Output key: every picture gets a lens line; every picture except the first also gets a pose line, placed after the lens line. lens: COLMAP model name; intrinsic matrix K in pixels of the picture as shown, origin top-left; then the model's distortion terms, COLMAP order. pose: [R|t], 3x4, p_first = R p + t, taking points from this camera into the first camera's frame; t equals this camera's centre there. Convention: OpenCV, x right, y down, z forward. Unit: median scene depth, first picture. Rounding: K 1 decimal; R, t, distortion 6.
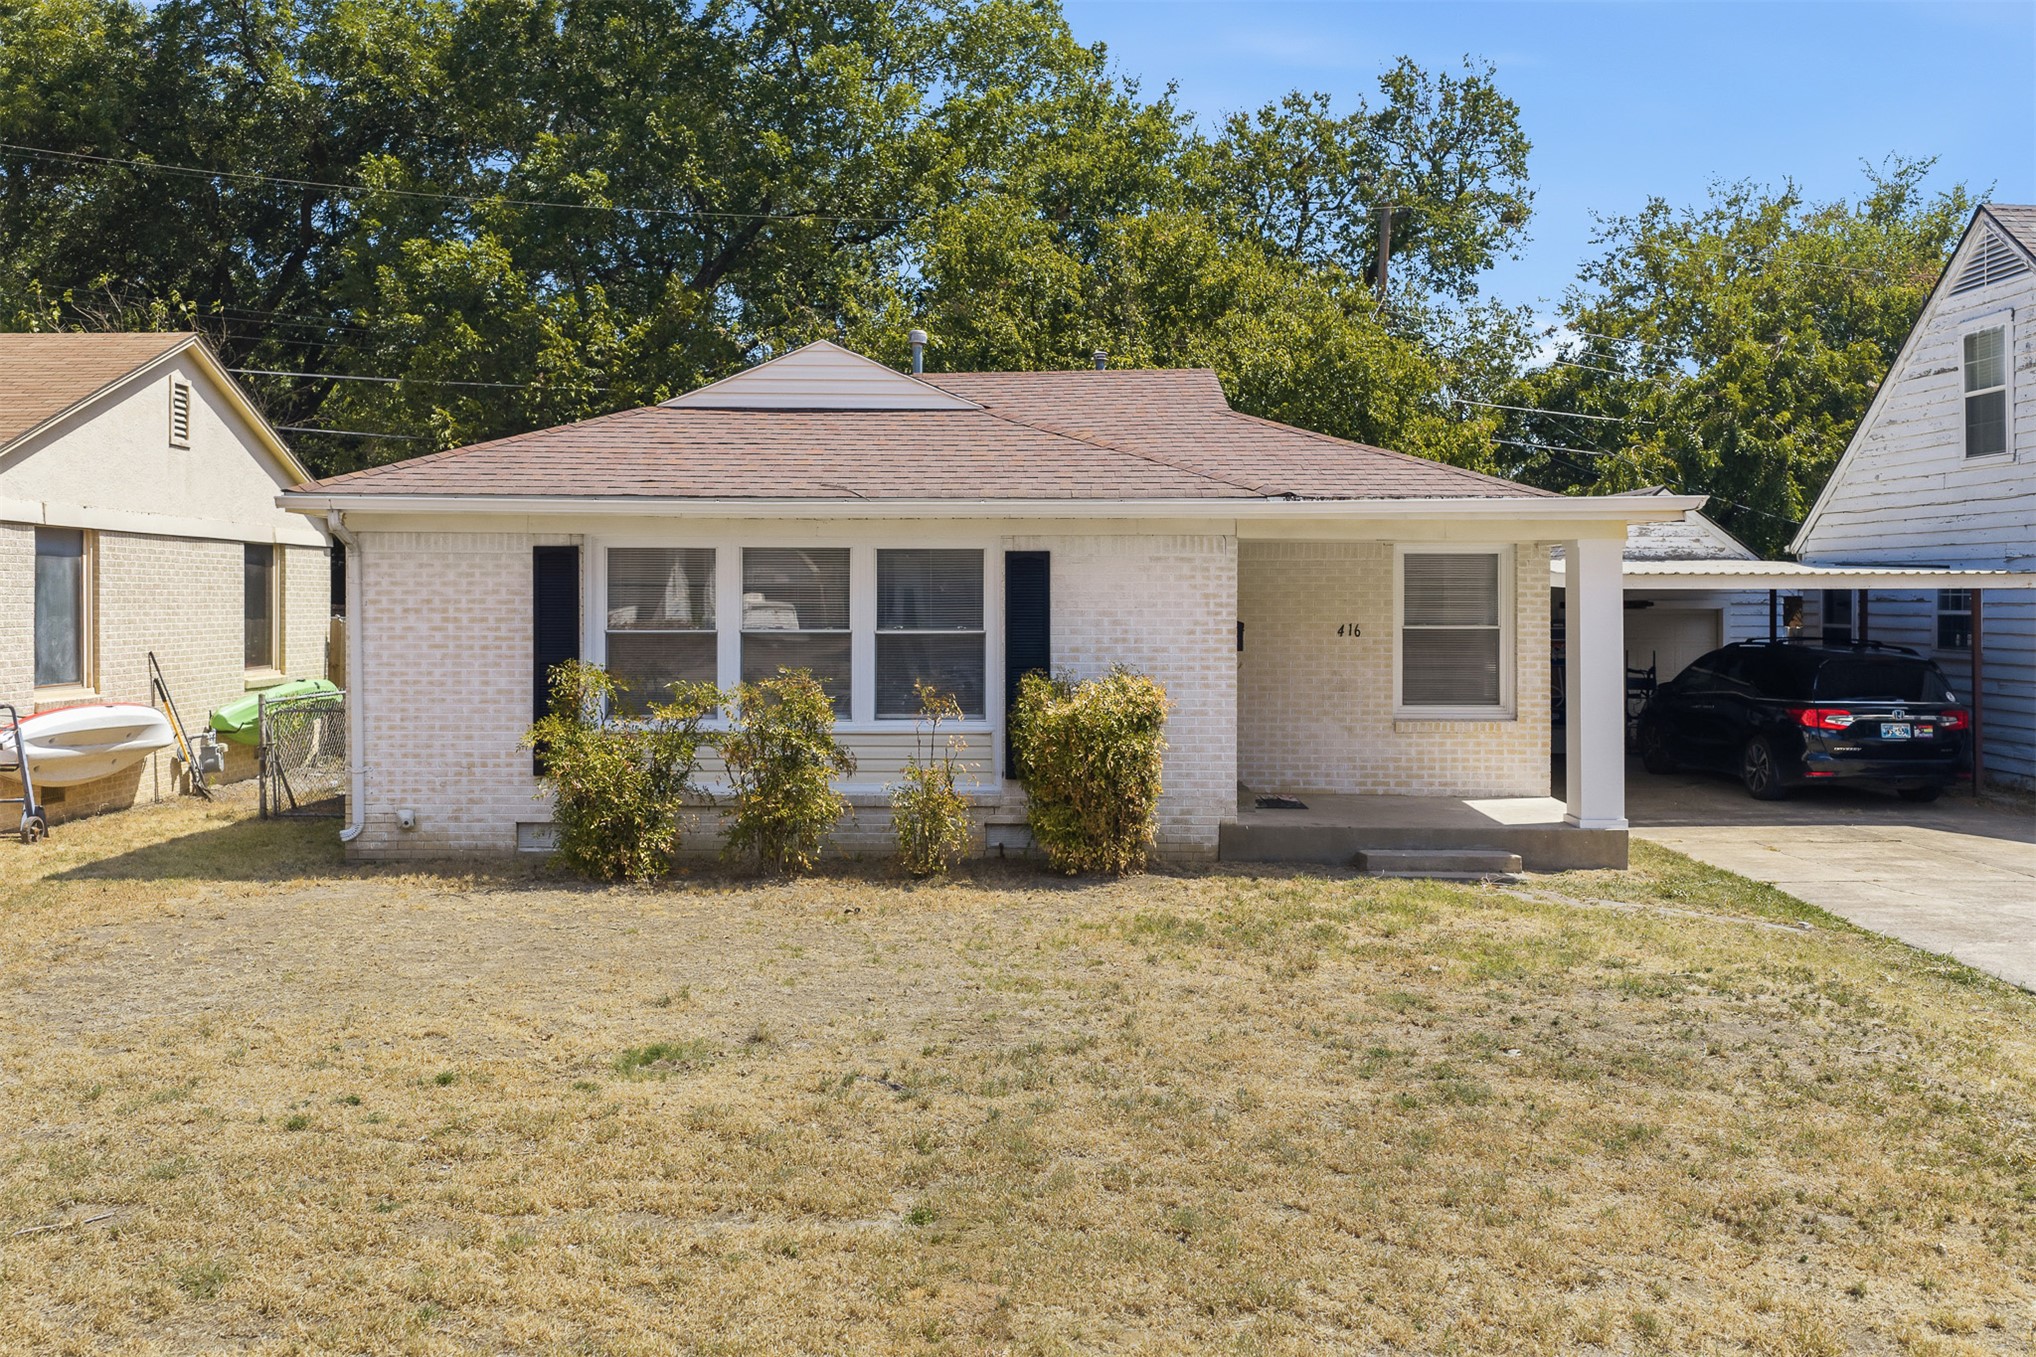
lens RADIAL K [[1706.7, 0, 1018.0], [0, 1706.7, 678.5], [0, 0, 1]] dist [0.020258, 0.000635]
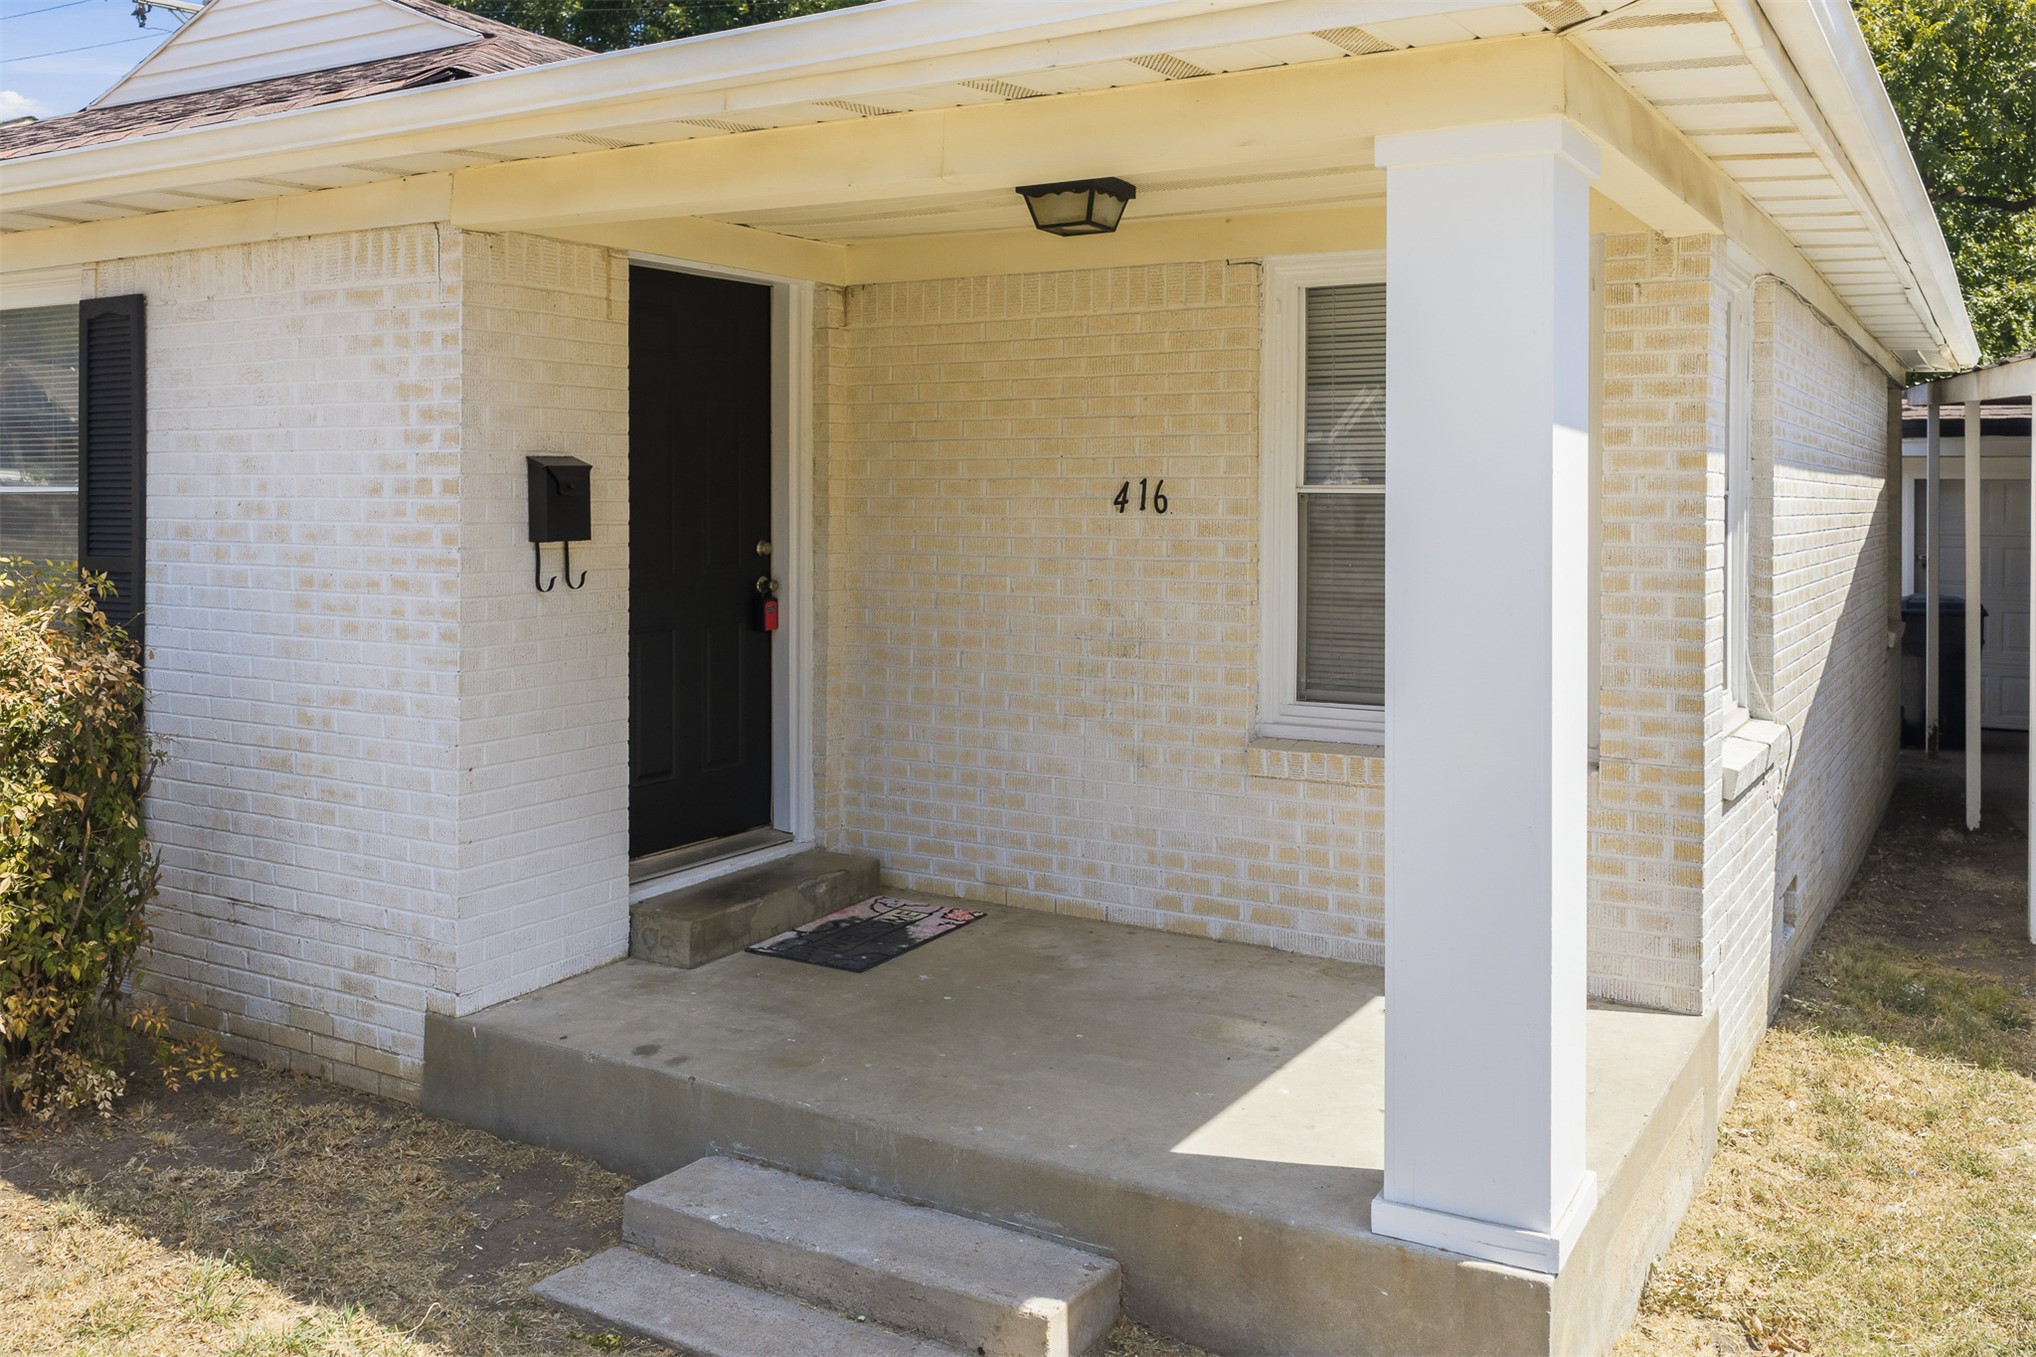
lens RADIAL K [[1699.9, 0, 1019.0], [0, 1699.9, 579.9], [0, 0, 1]] dist [0.002525, -0.004096]
pose [[0.856799, 0.025875, -0.515001, 0.415276], [-0.025113, 0.999649, 0.008445, -0.013869], [0.515038, 0.005698, 0.857148, 0.752490]]
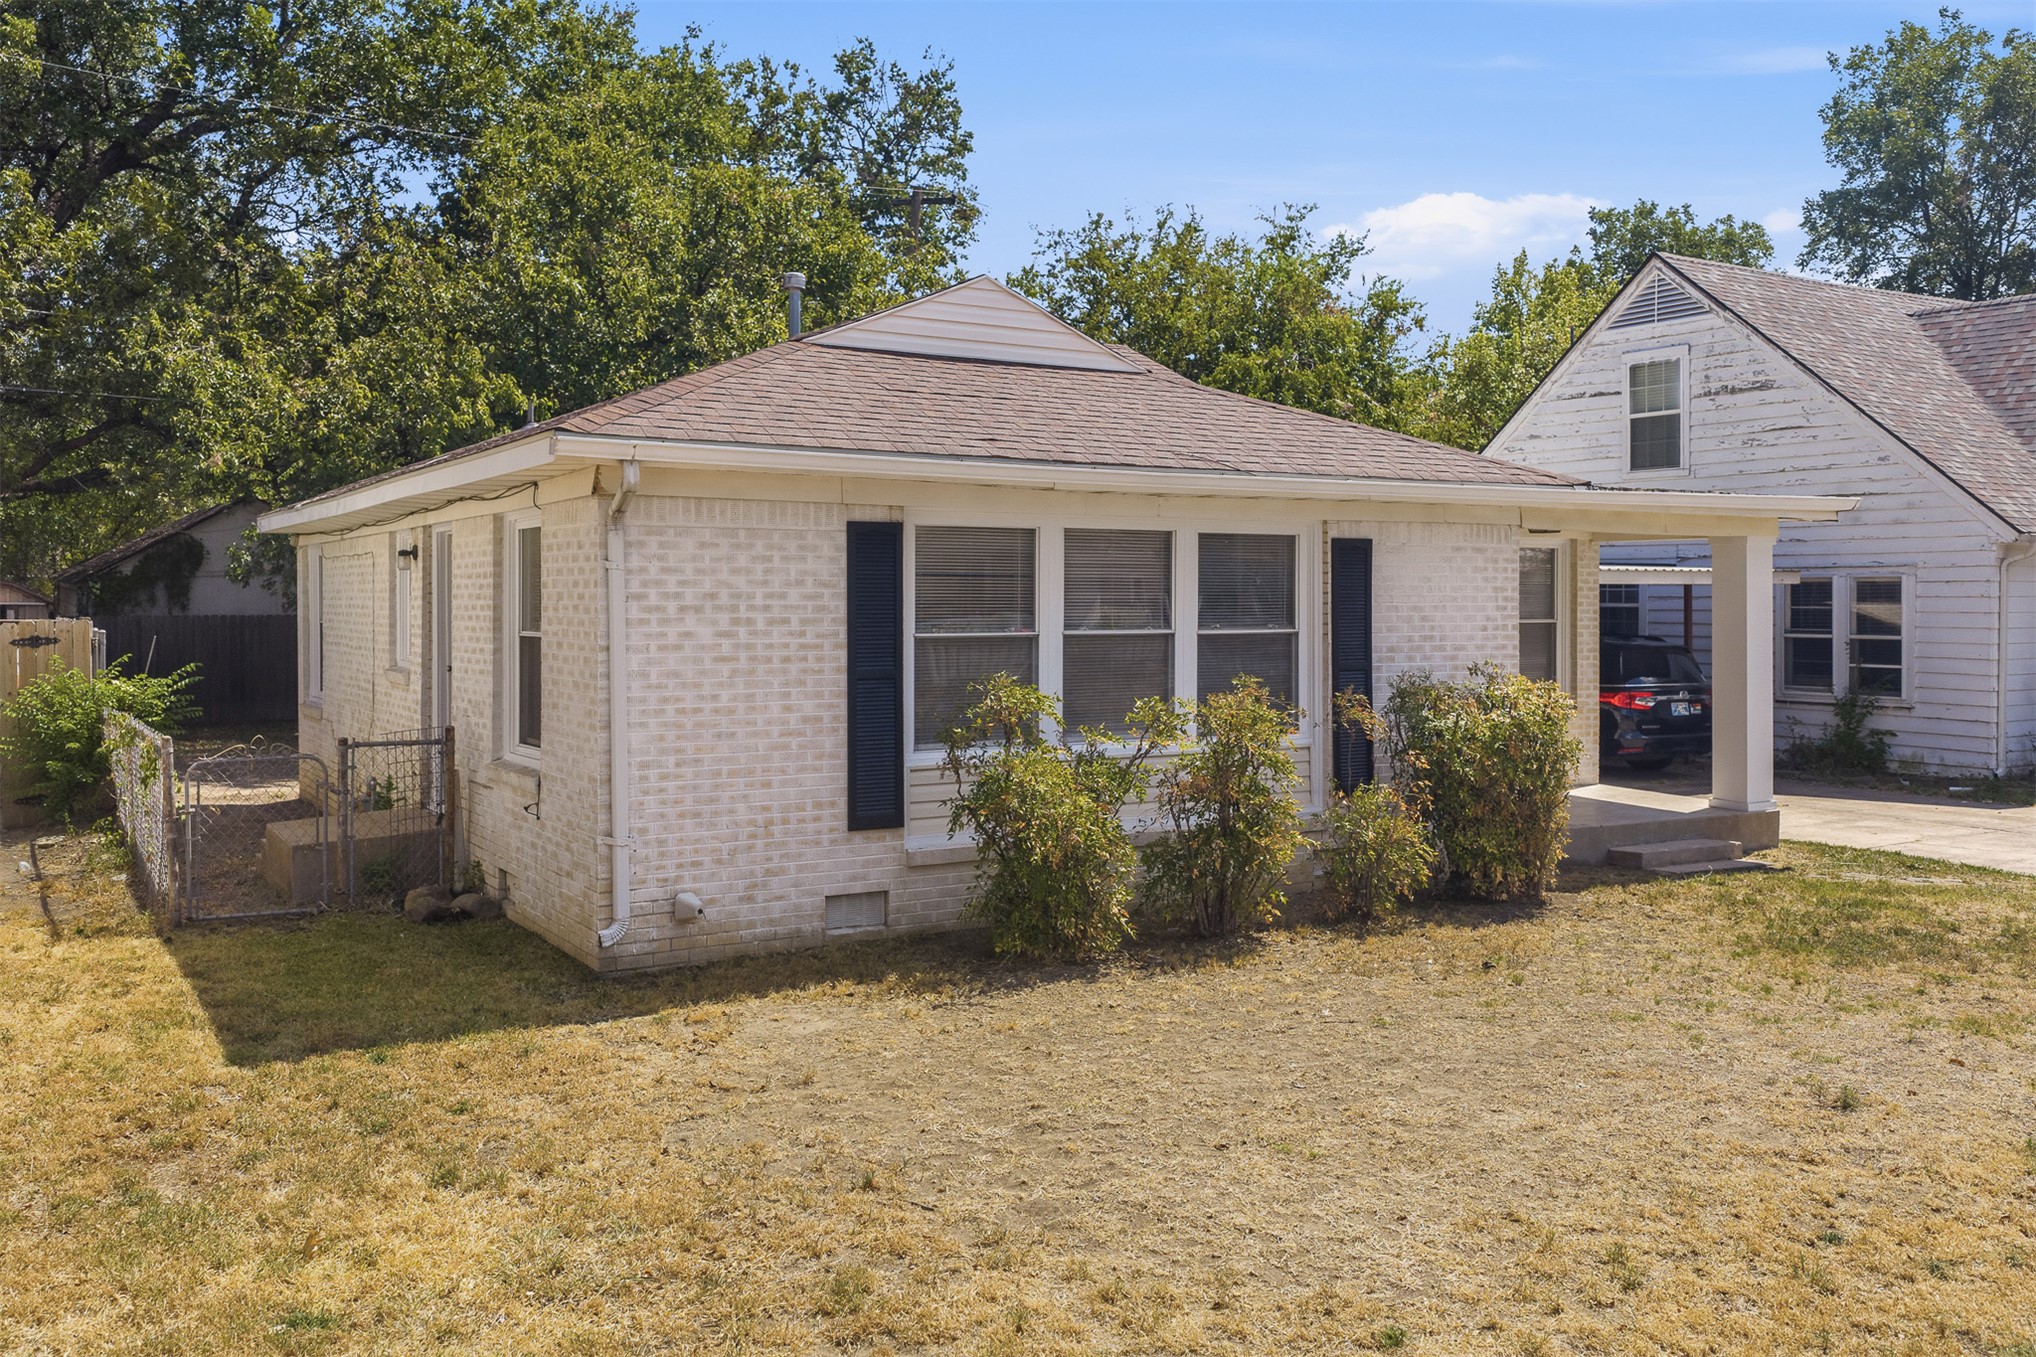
lens RADIAL K [[1700.6, 0, 1018.0], [0, 1700.6, 678.5], [0, 0, 1]] dist [0.031220, -0.001052]
pose [[0.864877, -0.024744, 0.501374, -0.584151], [0.022474, 0.999692, 0.010570, -0.015366], [-0.501481, 0.002126, 0.865166, 0.324107]]
